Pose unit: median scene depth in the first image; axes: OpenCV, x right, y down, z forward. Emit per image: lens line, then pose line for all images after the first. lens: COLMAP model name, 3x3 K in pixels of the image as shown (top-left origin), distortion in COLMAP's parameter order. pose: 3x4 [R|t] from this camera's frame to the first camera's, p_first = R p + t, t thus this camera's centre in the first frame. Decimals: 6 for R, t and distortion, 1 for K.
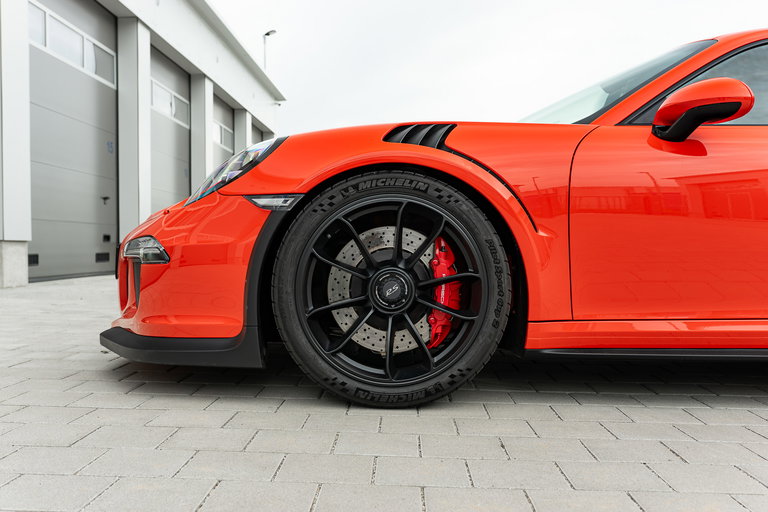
lens RADIAL K [[737.1, 0, 384.0], [0, 737.1, 256.0], [0, 0, 1]] dist [-0.045633, 0.038521]
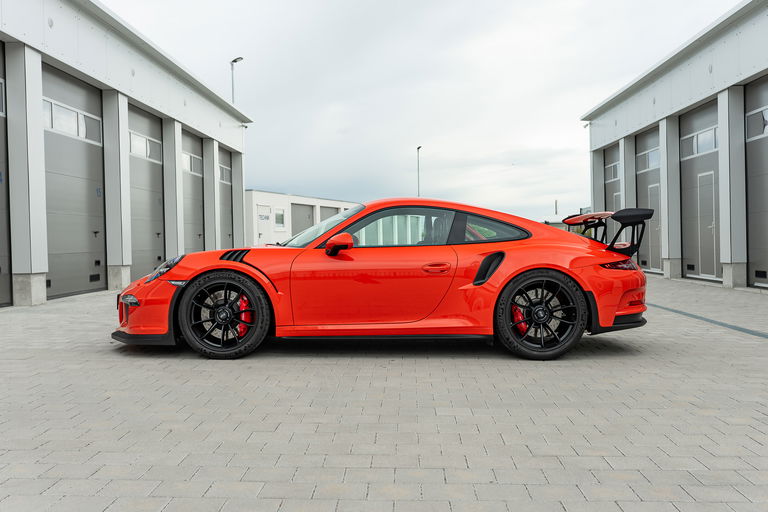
lens RADIAL K [[809.2, 0, 398.1], [0, 809.2, 255.5], [0, 0, 1]] dist [-0.052533, 0.012045]
pose [[0.999797, -0.015411, 0.012961, 0.582386], [0.015307, 0.999850, 0.008127, -0.176174], [-0.013085, -0.007927, 0.999883, -1.844695]]
